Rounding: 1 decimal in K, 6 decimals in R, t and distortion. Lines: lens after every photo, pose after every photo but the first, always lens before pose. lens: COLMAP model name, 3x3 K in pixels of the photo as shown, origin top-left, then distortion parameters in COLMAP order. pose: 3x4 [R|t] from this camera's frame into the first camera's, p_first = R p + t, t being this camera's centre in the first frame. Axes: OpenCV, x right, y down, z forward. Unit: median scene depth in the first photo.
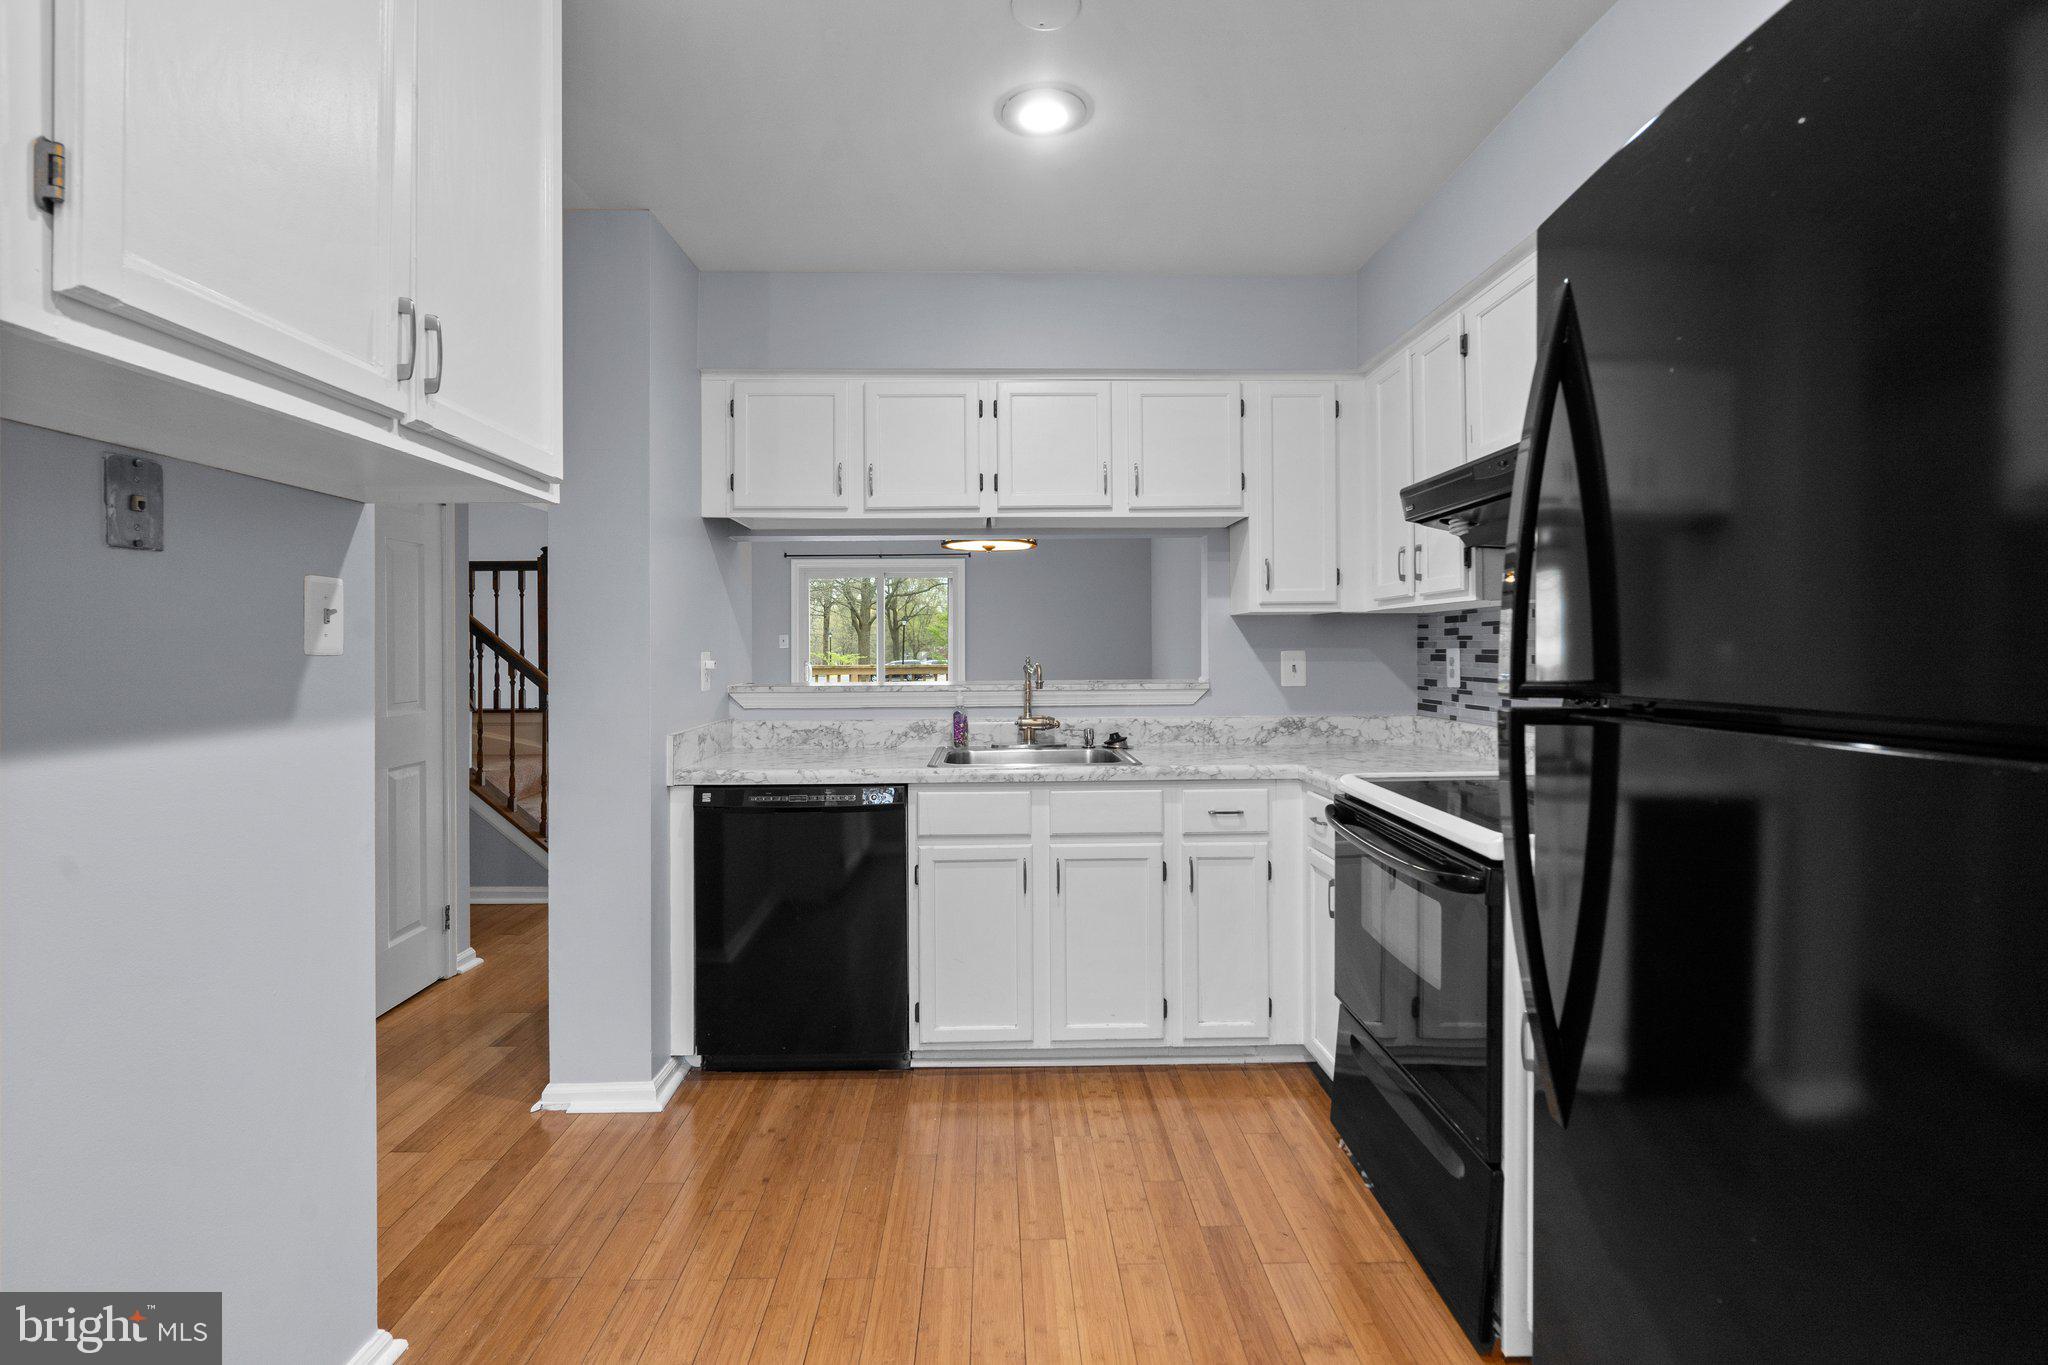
lens RADIAL K [[944.6, 0, 1010.2], [0, 944.6, 645.0], [0, 0, 1]] dist [-0.008805, 0.003319]
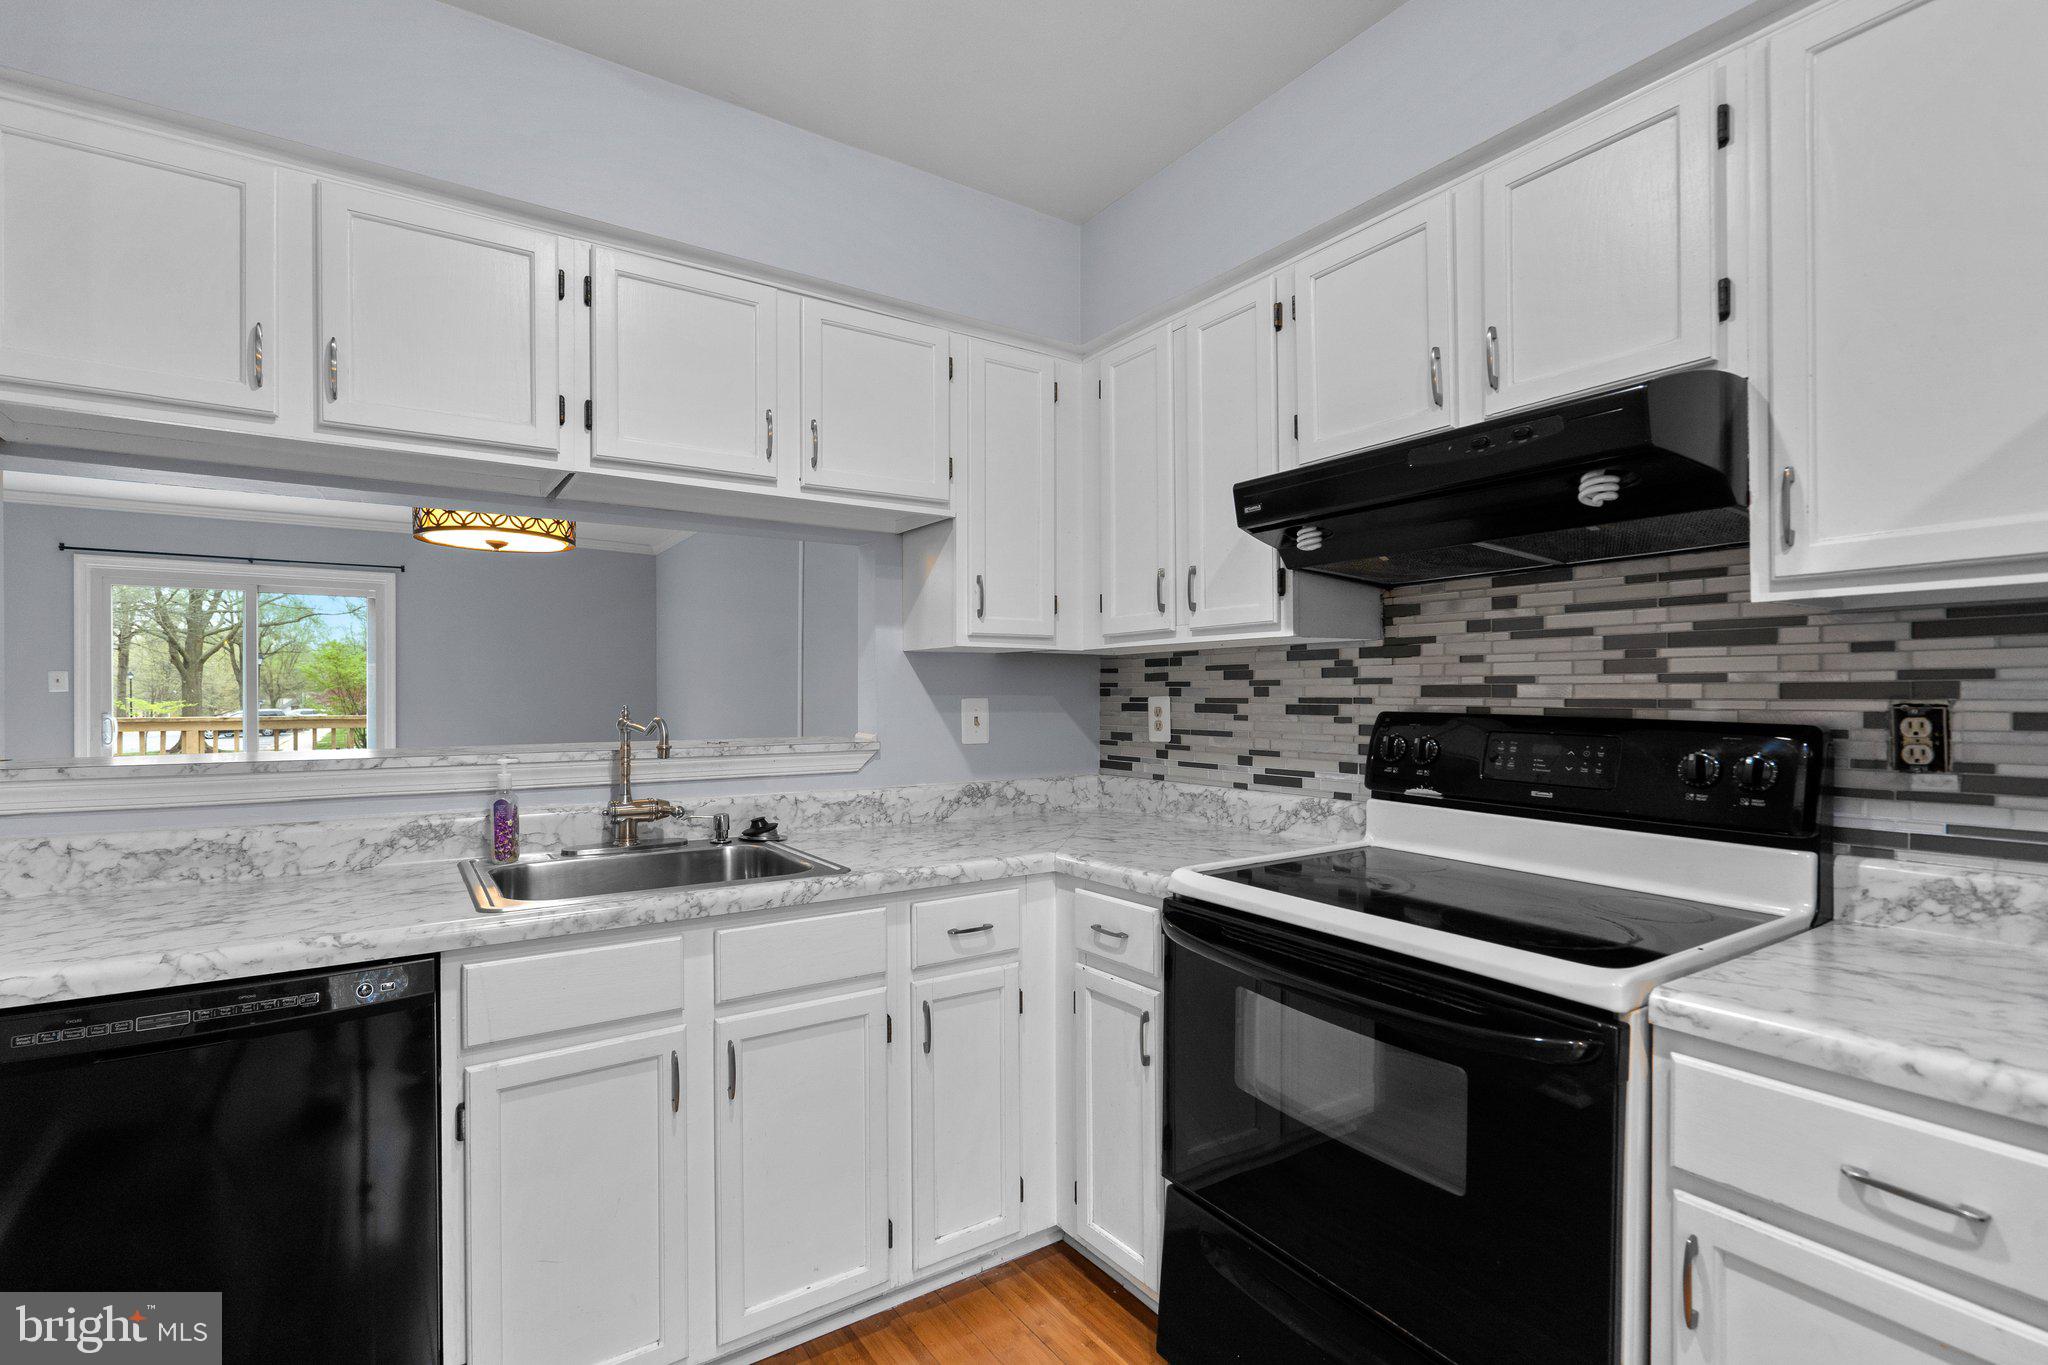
lens RADIAL K [[944.6, 0, 1012.2], [0, 944.6, 700.6], [0, 0, 1]] dist [-0.008805, 0.003319]
pose [[0.843670, 0.002591, 0.536856, -0.102741], [-0.006732, 0.999961, 0.005754, 0.003268], [-0.536820, -0.008468, 0.843654, 0.334657]]
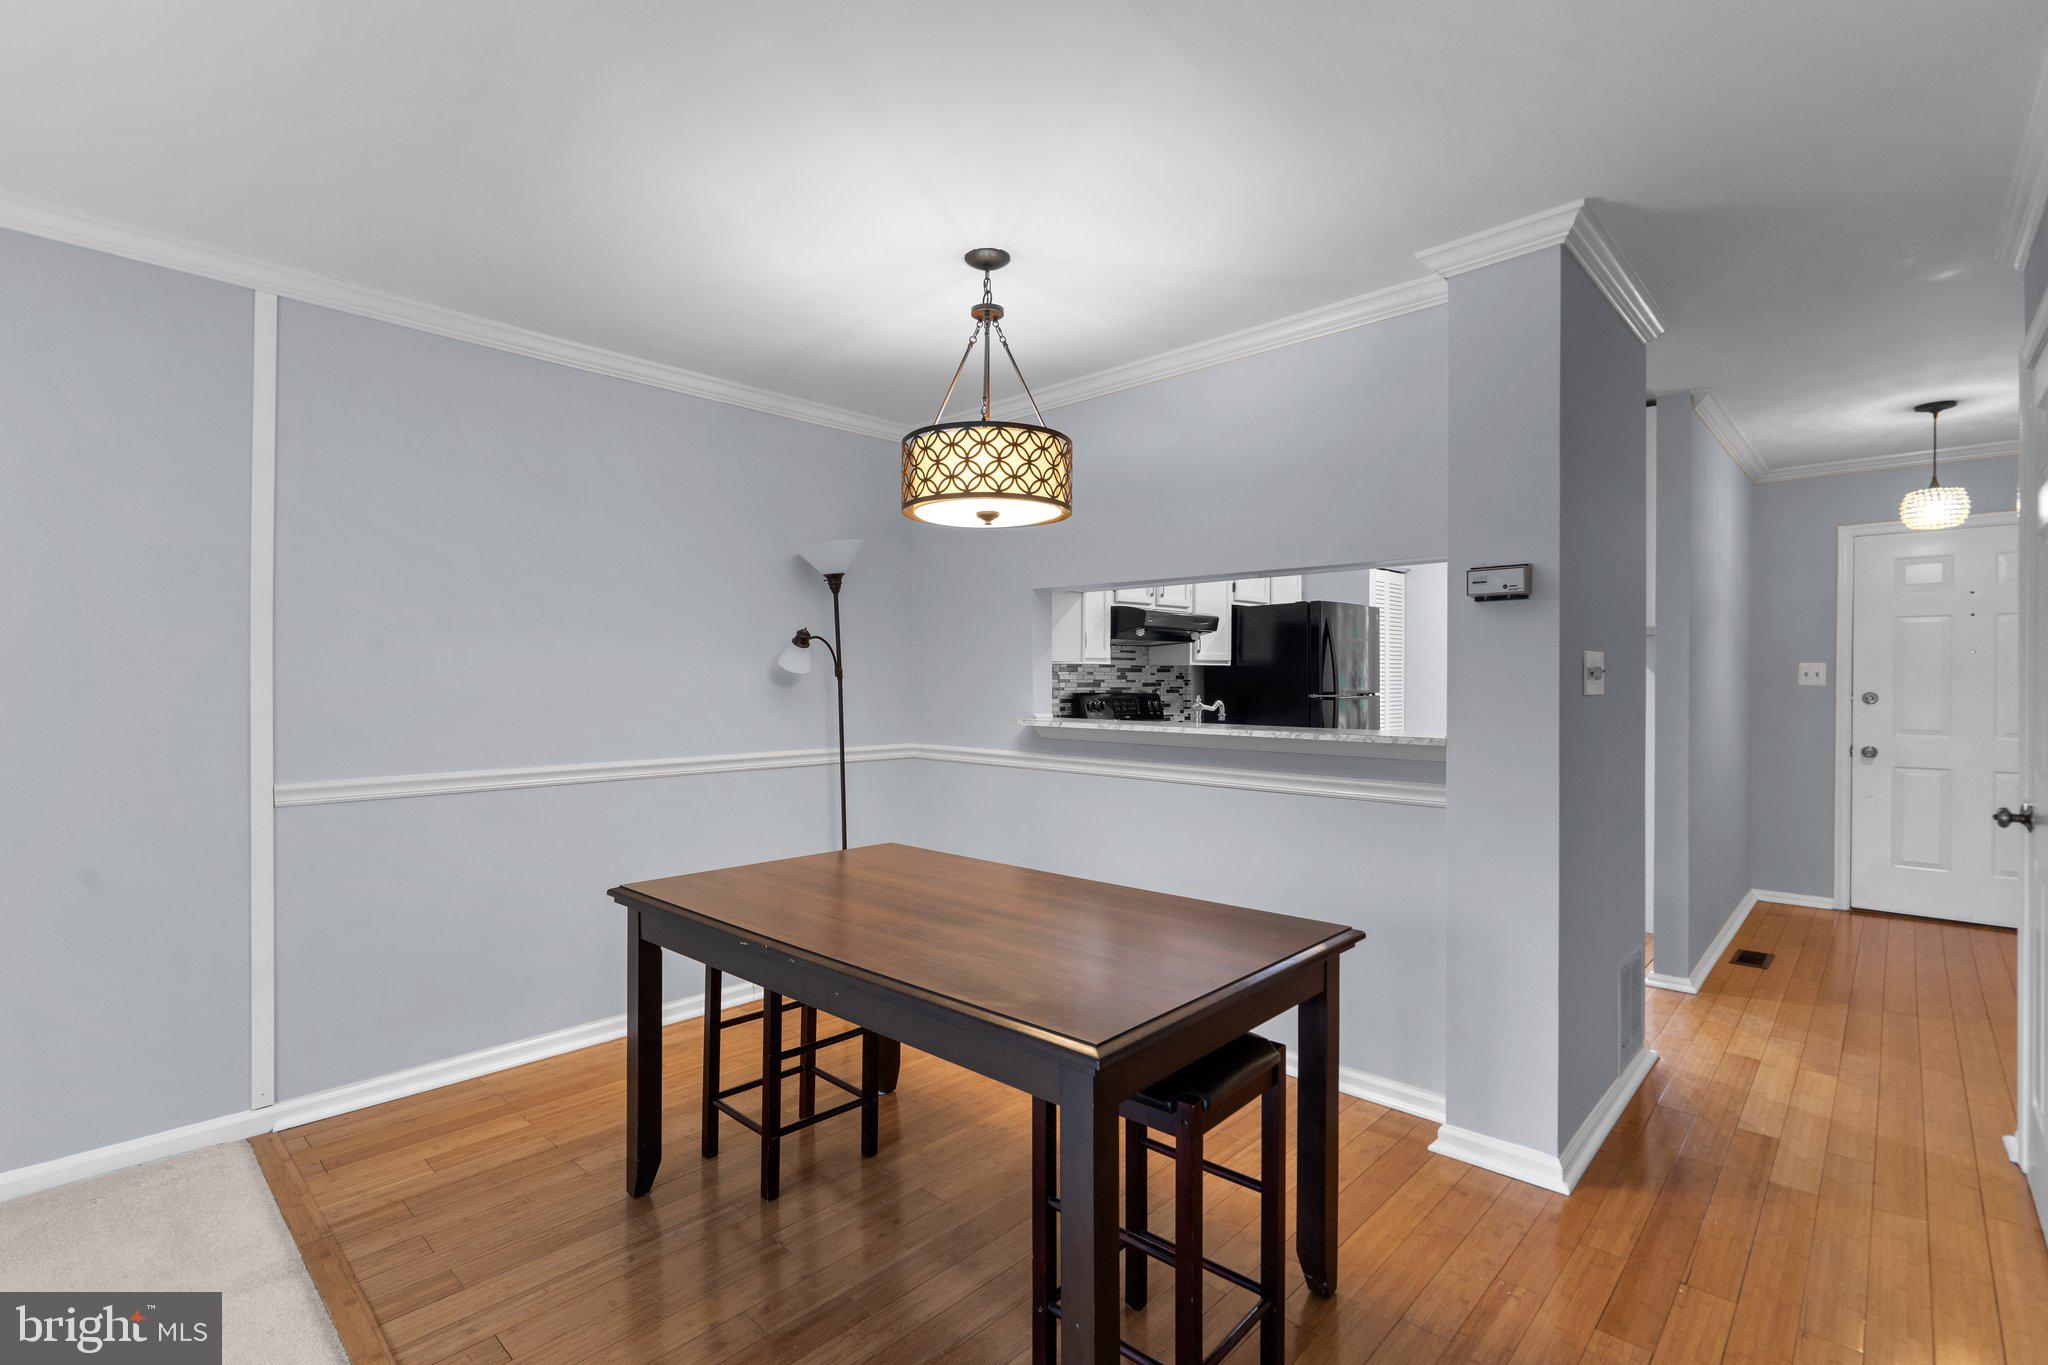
lens RADIAL K [[944.6, 0, 1033.7], [0, 944.6, 679.3], [0, 0, 1]] dist [-0.008805, 0.003319]
pose [[-0.717697, 0.004248, 0.696342, -0.635682], [0.000036, 0.999982, -0.006063, -0.001092], [-0.696355, -0.004327, -0.717684, 1.961100]]
